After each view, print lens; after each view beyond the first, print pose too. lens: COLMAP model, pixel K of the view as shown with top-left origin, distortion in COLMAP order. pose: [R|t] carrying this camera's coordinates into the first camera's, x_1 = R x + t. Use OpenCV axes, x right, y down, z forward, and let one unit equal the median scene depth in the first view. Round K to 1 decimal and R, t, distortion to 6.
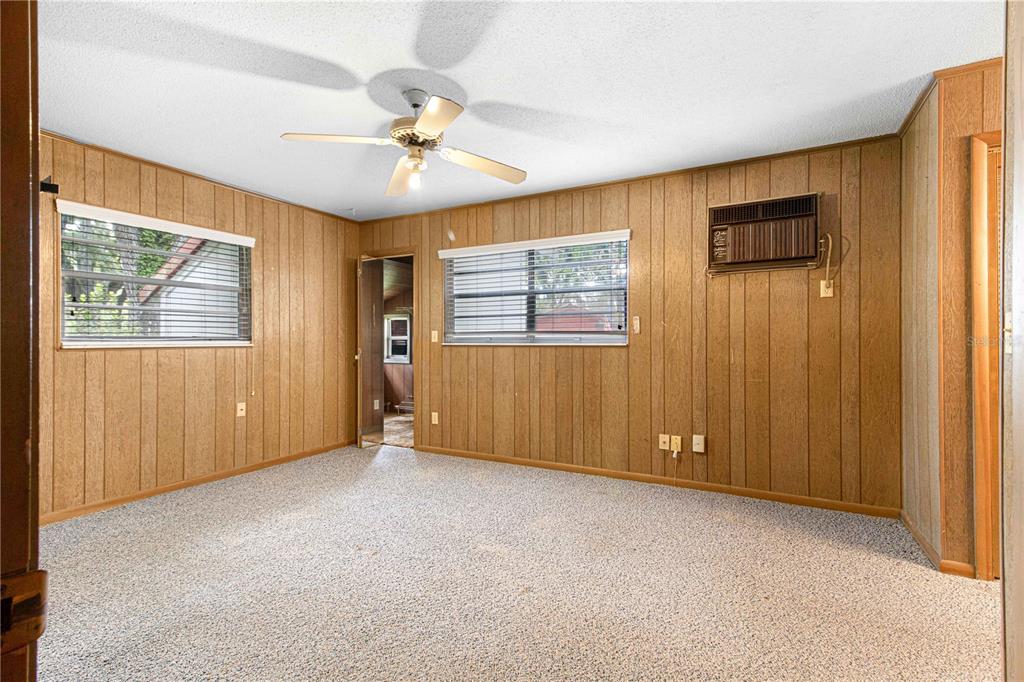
lens RADIAL K [[477.9, 0, 512.0], [0, 477.9, 341.0], [0, 0, 1]] dist [-0.000016, -0.000527]
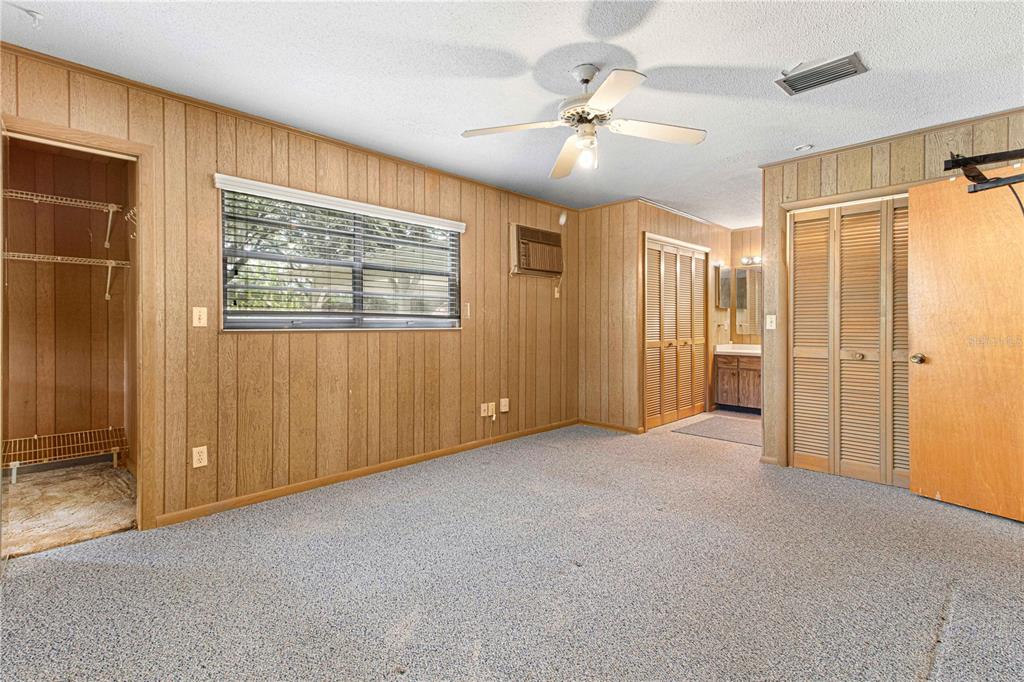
lens RADIAL K [[475.7, 0, 514.6], [0, 475.7, 332.8], [0, 0, 1]] dist [0.001351, -0.000146]
pose [[0.264788, -0.008371, 0.964270, -0.749883], [0.008829, 0.999941, 0.006257, 0.012039], [-0.964266, 0.006857, 0.264846, 0.575483]]
